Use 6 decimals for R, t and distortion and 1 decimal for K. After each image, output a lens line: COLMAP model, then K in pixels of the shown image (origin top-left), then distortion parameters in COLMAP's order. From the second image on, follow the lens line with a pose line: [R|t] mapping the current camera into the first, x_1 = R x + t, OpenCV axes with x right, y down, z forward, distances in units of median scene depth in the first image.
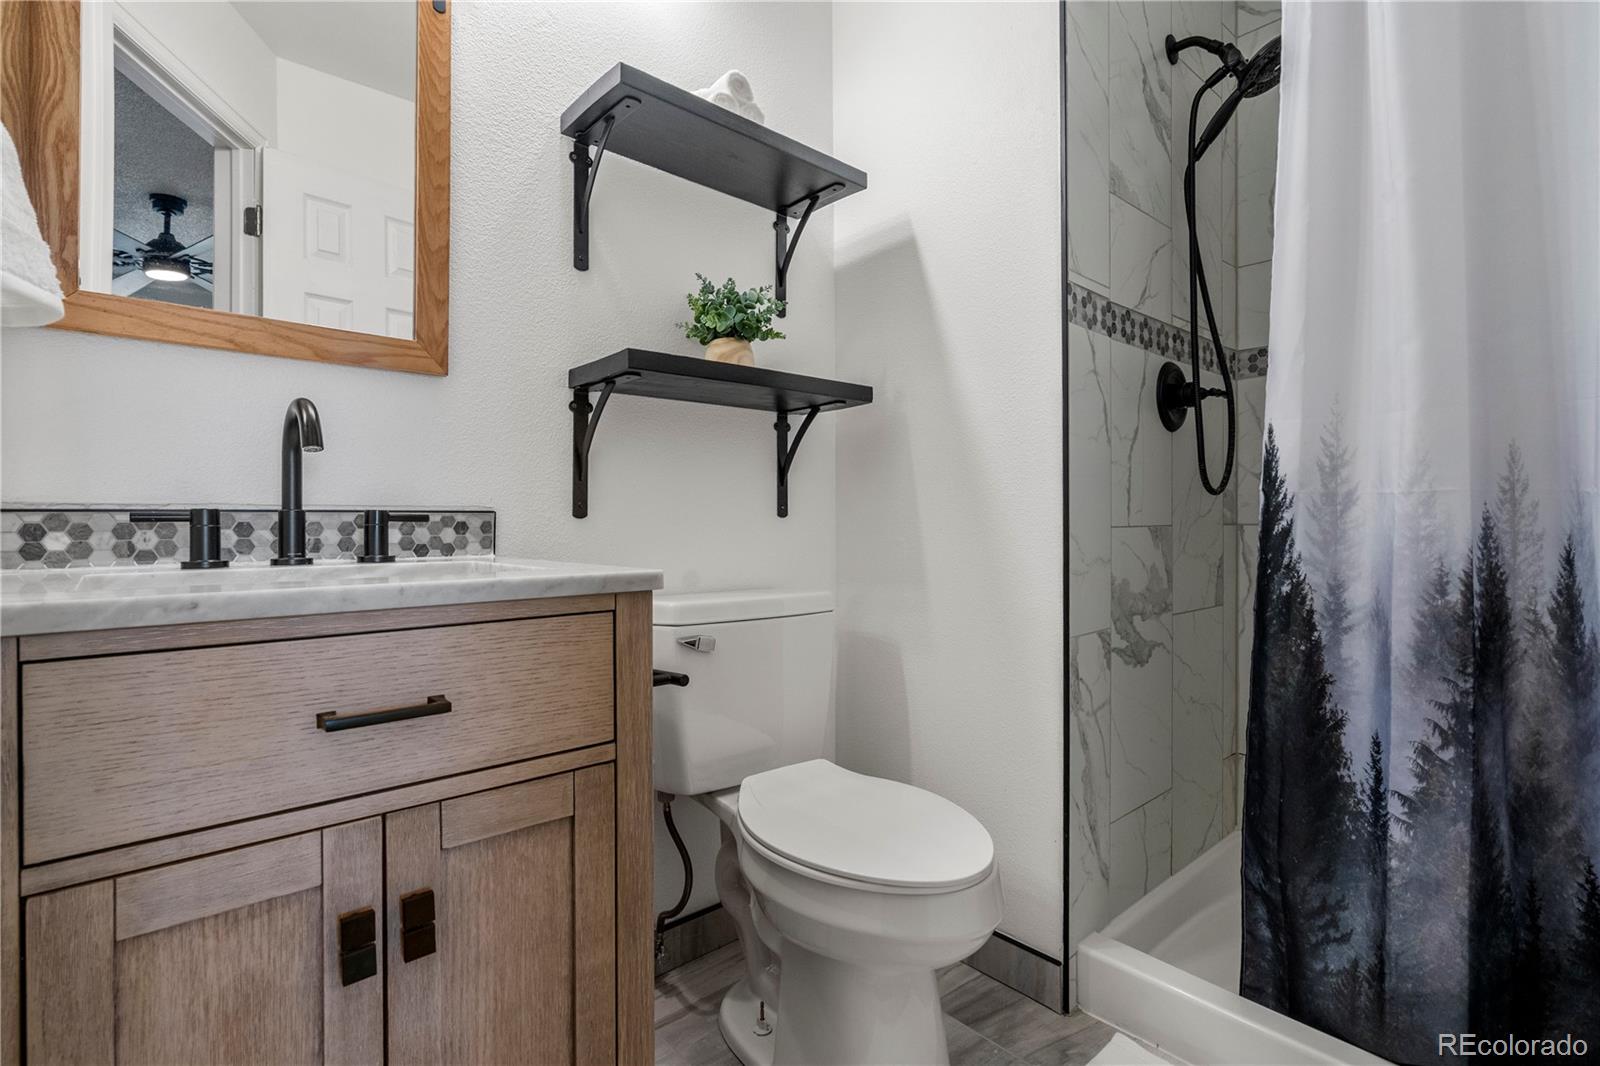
lens RADIAL K [[751.8, 0, 792.5], [0, 751.8, 527.8], [0, 0, 1]] dist [-0.002107, 0.000214]
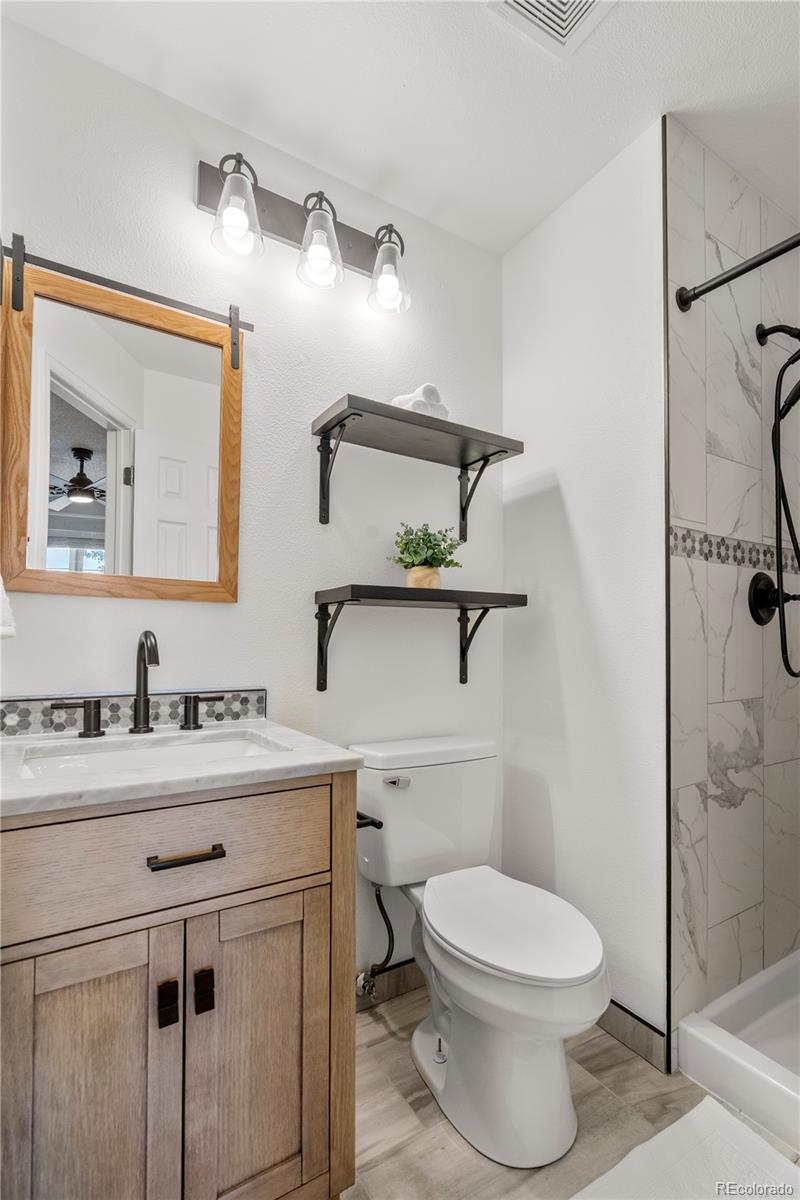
lens RADIAL K [[548.3, 0, 402.8], [0, 548.3, 639.9], [0, 0, 1]] dist [-0.002090, 0.001005]
pose [[0.987056, 0.004637, -0.160311, 0.050720], [-0.007502, 0.999823, -0.017269, -0.100217], [0.160202, 0.018248, 0.986915, -0.046783]]
